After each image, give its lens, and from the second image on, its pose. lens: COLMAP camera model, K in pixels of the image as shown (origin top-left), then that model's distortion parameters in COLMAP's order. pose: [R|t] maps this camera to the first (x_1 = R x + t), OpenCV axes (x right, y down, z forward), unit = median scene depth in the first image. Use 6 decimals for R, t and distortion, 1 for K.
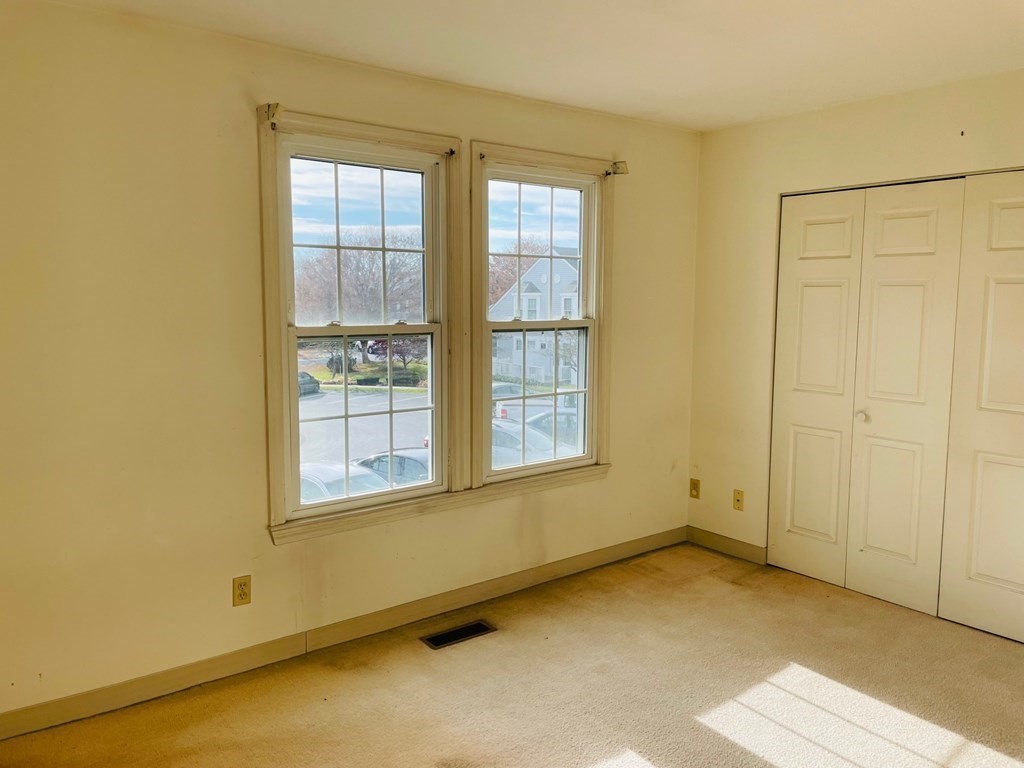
lens RADIAL K [[778.0, 0, 514.7], [0, 778.0, 378.2], [0, 0, 1]] dist [0.081354, -0.124245]
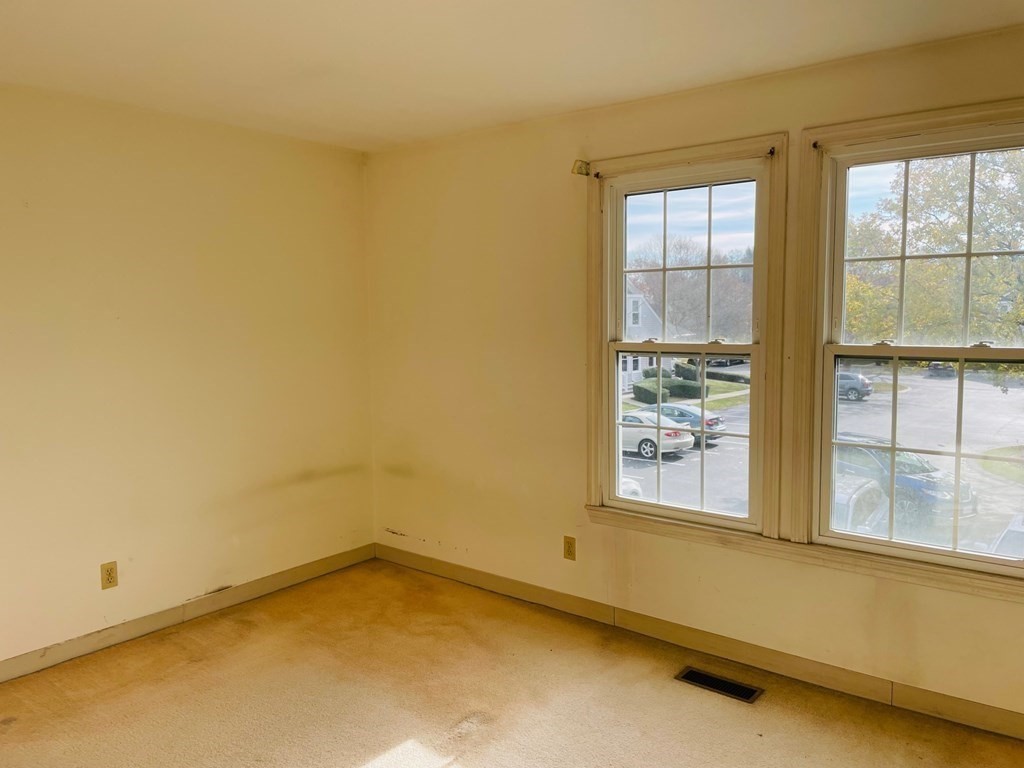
lens RADIAL K [[755.4, 0, 525.4], [0, 755.4, 380.0], [0, 0, 1]] dist [0.036805, -0.058629]
pose [[0.242922, 0.082002, -0.966574, 0.707908], [-0.092562, 0.993833, 0.061052, -0.059744], [0.965620, 0.074637, 0.249014, 0.544696]]
